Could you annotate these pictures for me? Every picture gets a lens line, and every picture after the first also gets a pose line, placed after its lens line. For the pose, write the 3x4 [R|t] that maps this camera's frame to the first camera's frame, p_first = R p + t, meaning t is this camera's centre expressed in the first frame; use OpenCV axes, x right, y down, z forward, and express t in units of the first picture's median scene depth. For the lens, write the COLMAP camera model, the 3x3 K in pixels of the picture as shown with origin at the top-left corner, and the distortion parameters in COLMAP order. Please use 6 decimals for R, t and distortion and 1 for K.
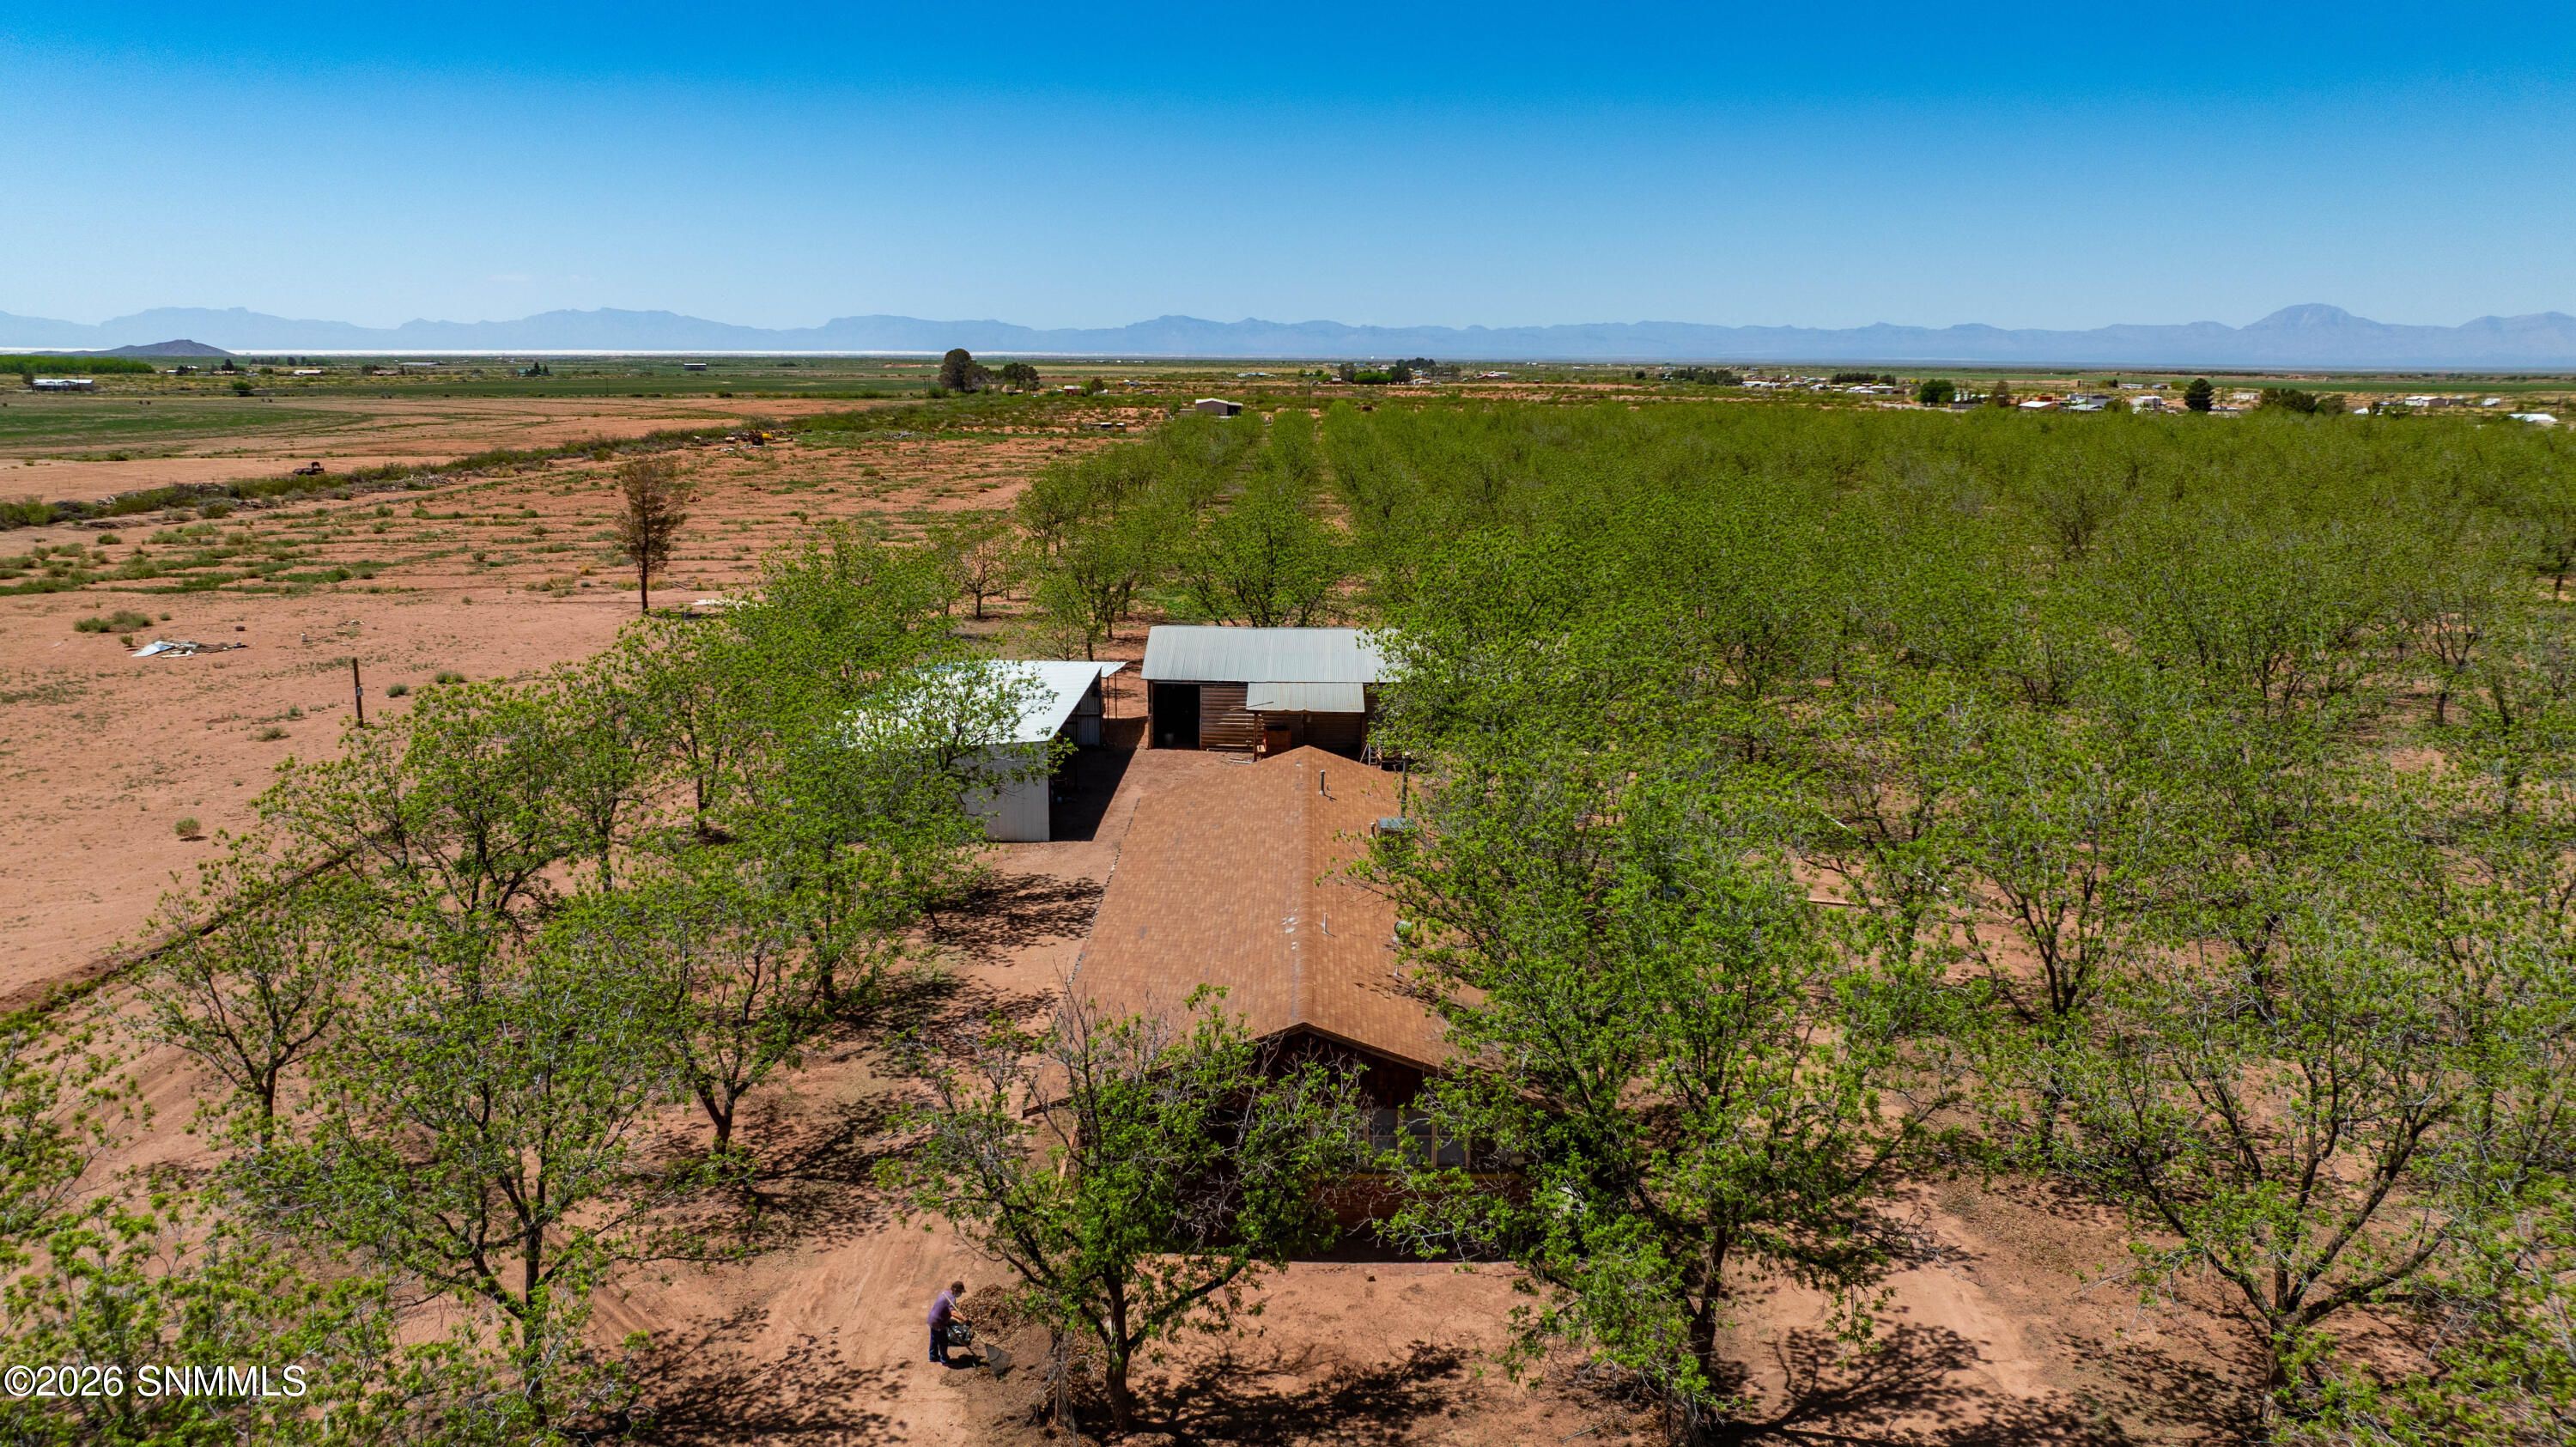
lens RADIAL K [[1811.3, 0, 1297.7], [0, 1811.3, 720.9], [0, 0, 1]] dist [-0.038782, 0.038624]
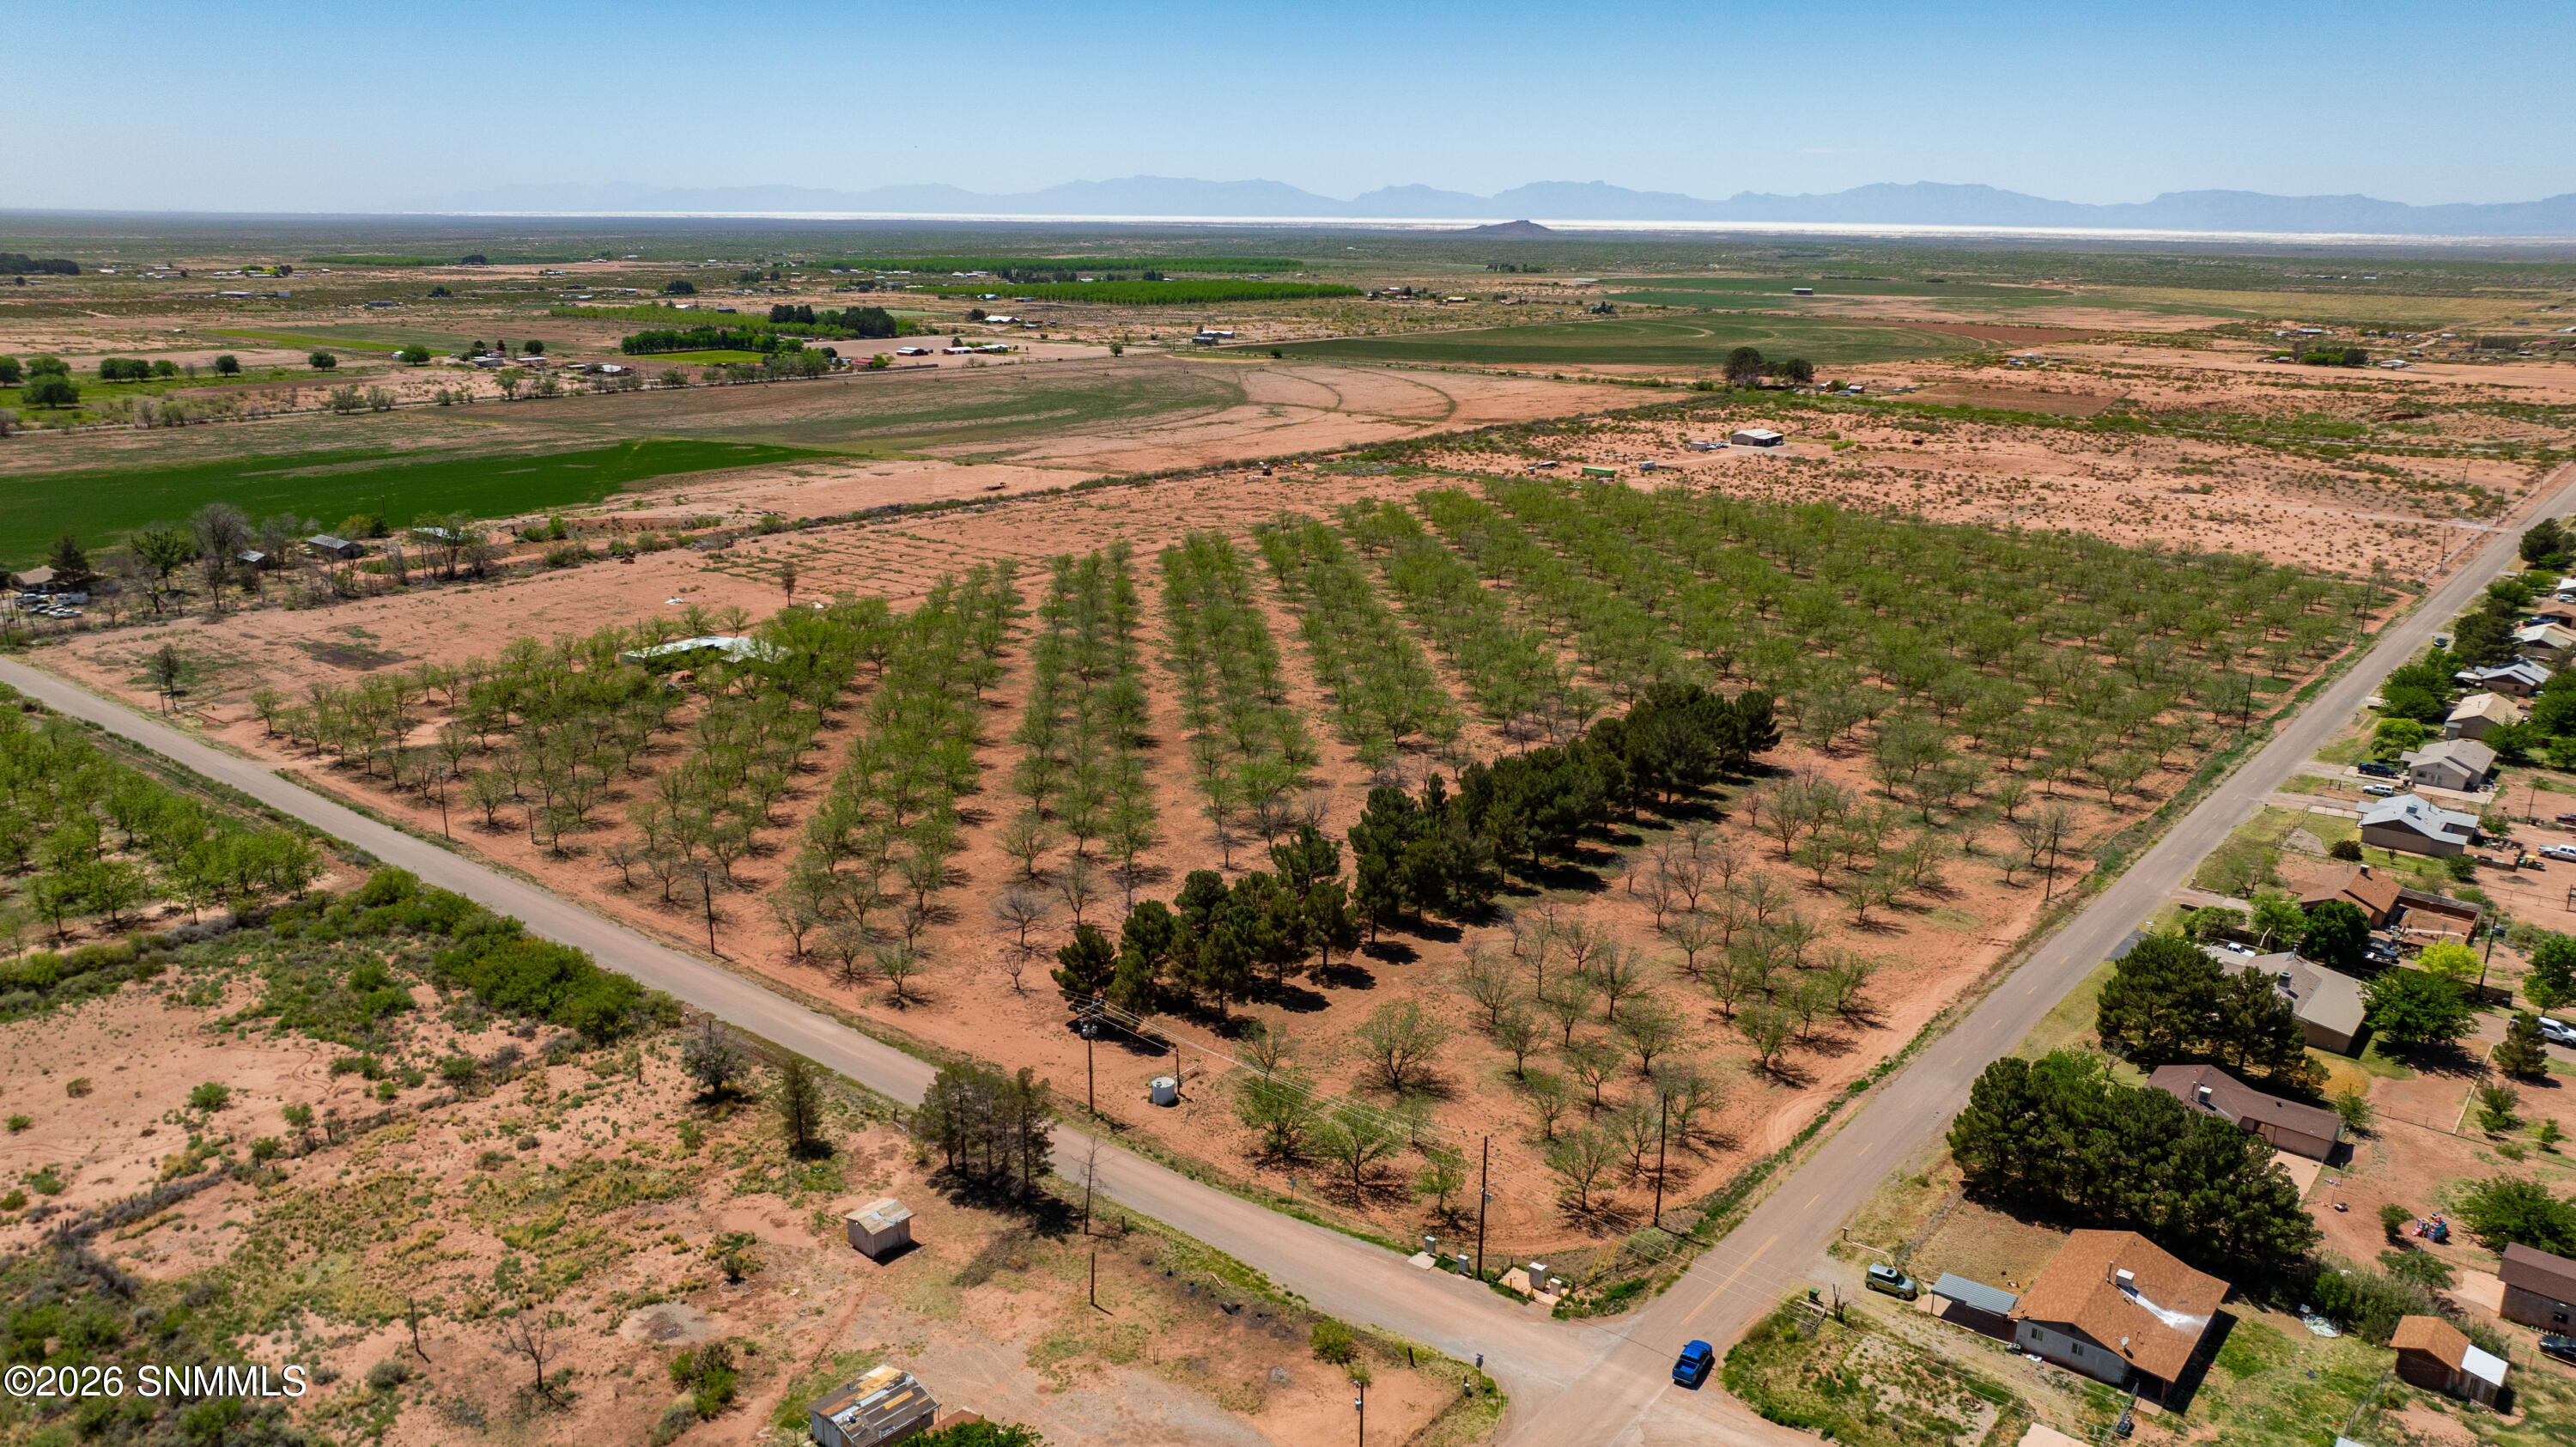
lens RADIAL K [[1811.3, 0, 1296.2], [0, 1811.3, 734.7], [0, 0, 1]] dist [-0.038782, 0.038624]
pose [[0.773075, 0.178936, -0.608553, 0.362094], [-0.132638, 0.983779, 0.120769, -0.051709], [0.620292, -0.012646, 0.784269, -0.155851]]
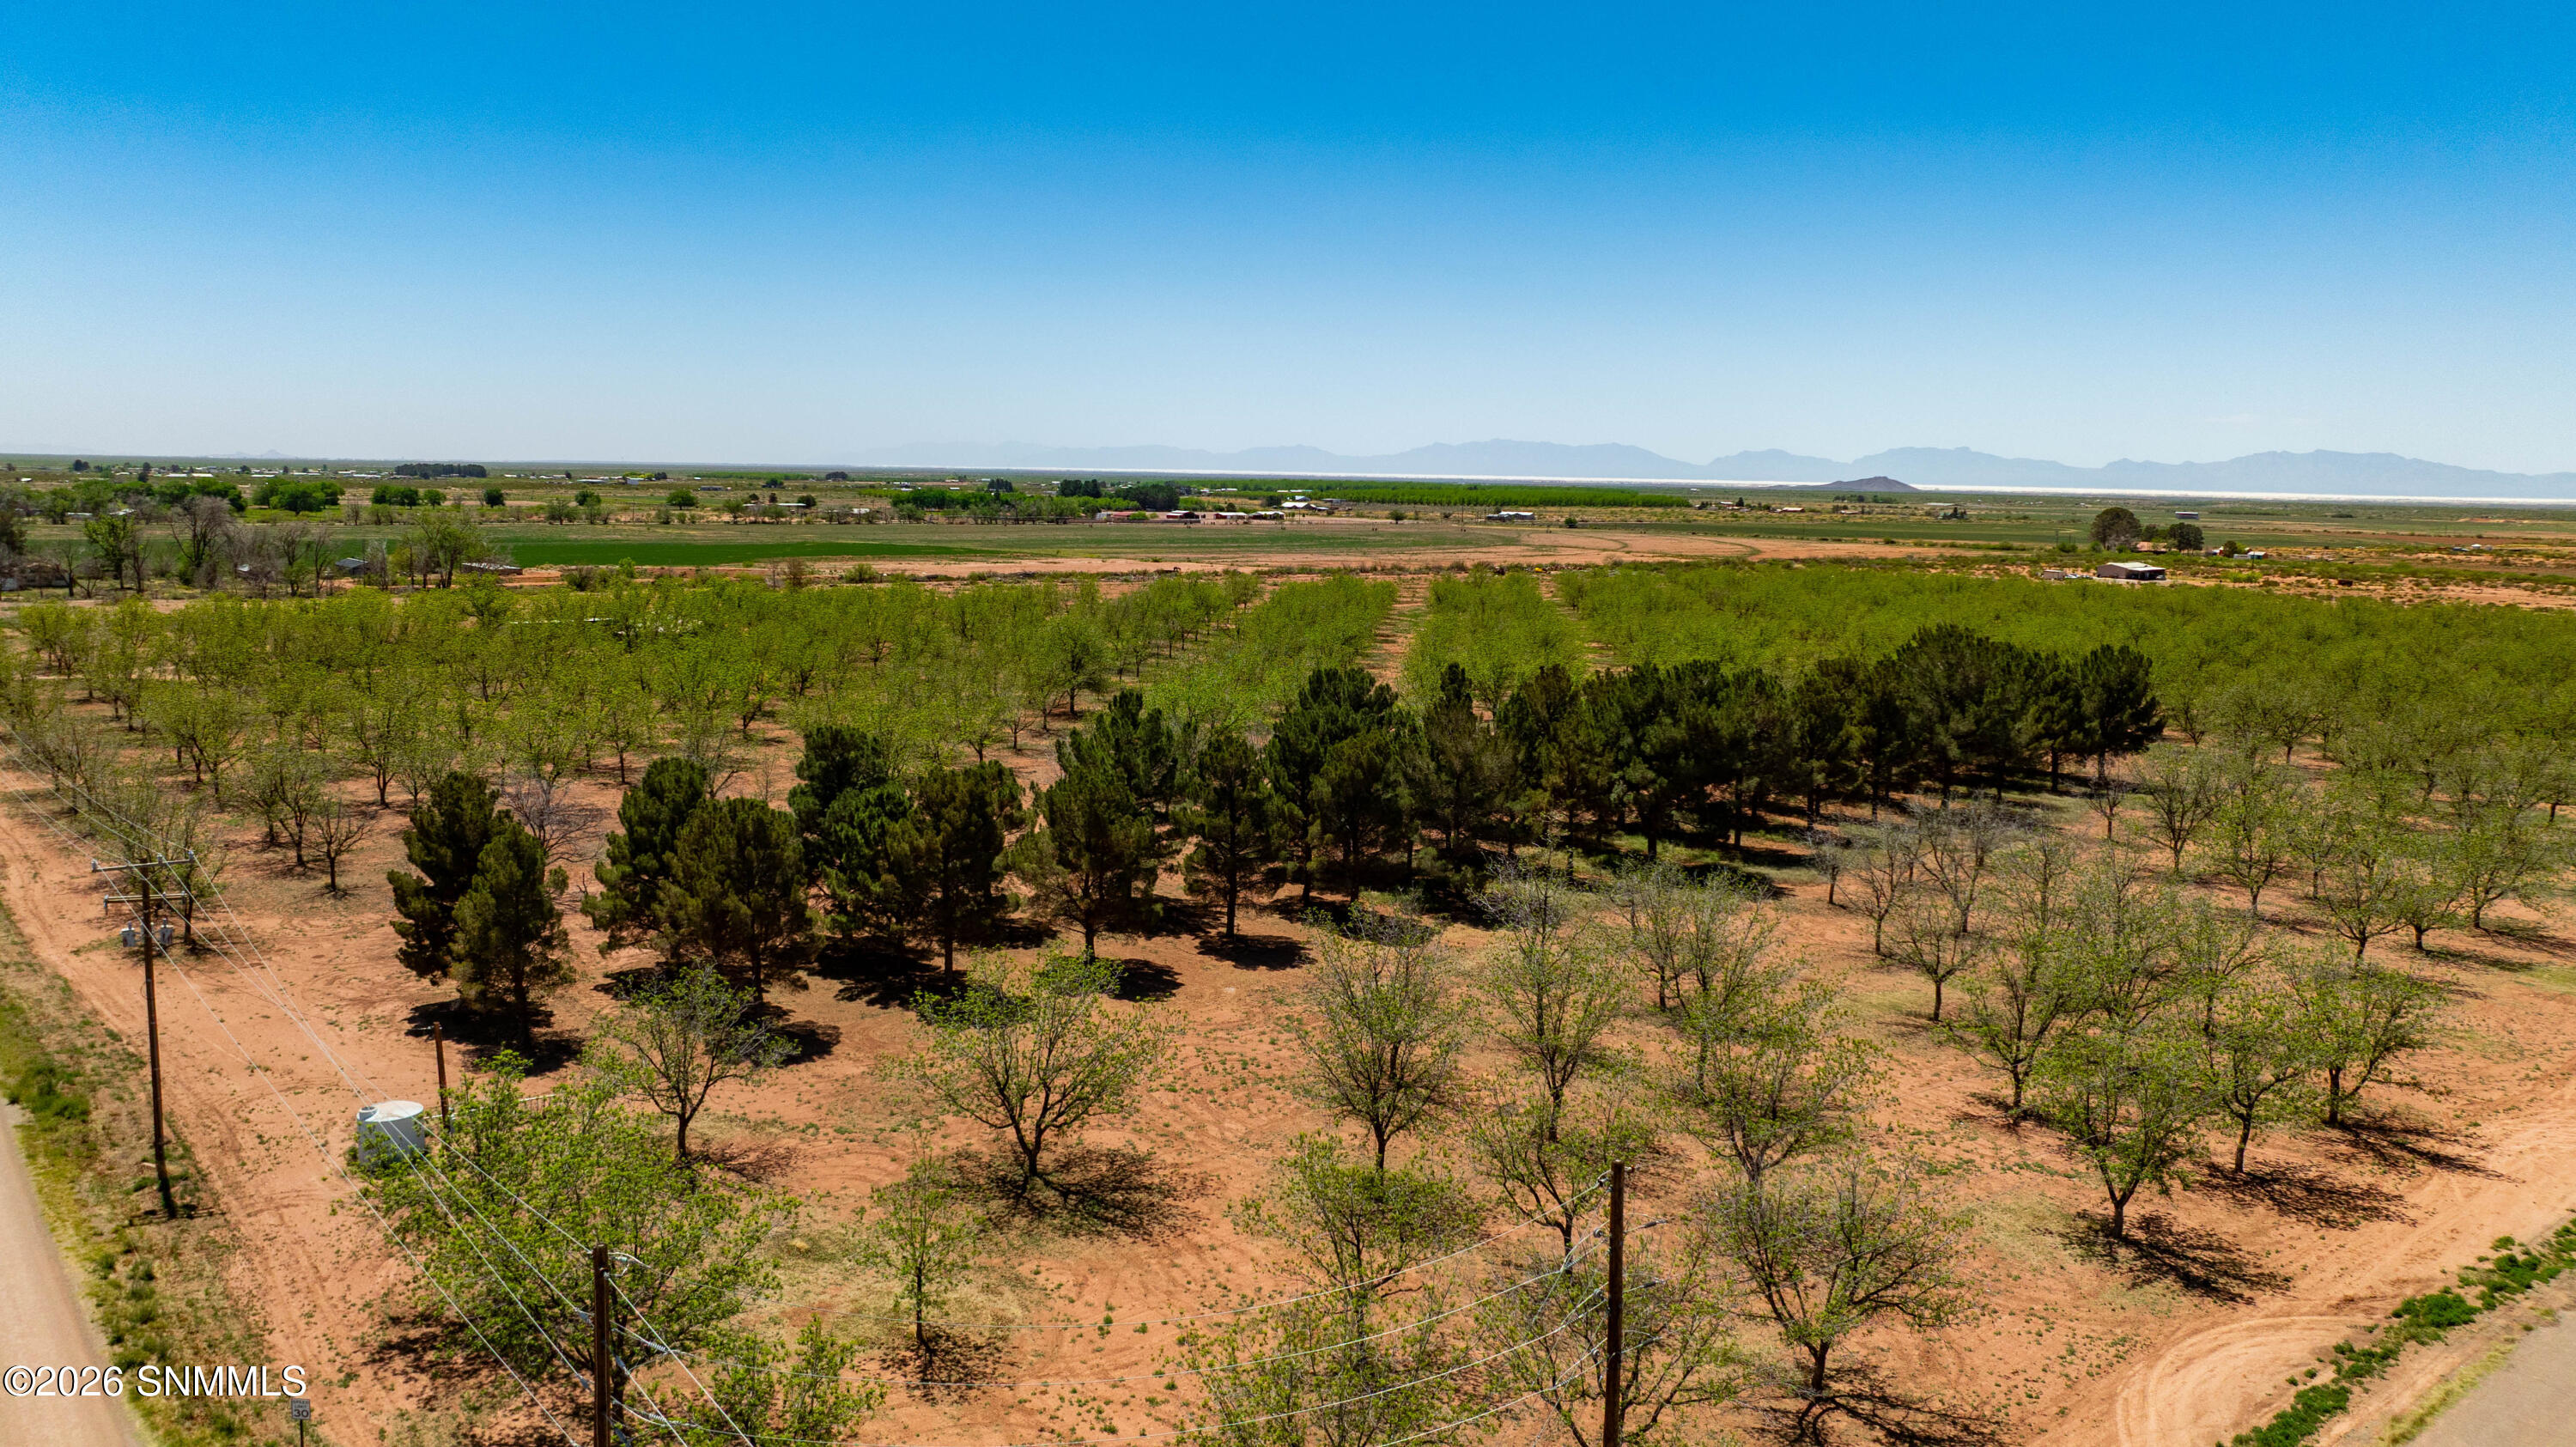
lens RADIAL K [[1811.3, 0, 1299.6], [0, 1811.3, 729.2], [0, 0, 1]] dist [-0.038782, 0.038624]
pose [[0.638758, 0.115556, -0.760680, 0.310207], [-0.169119, 0.985566, 0.007707, -0.006550], [0.750591, 0.123722, 0.649081, -0.019371]]
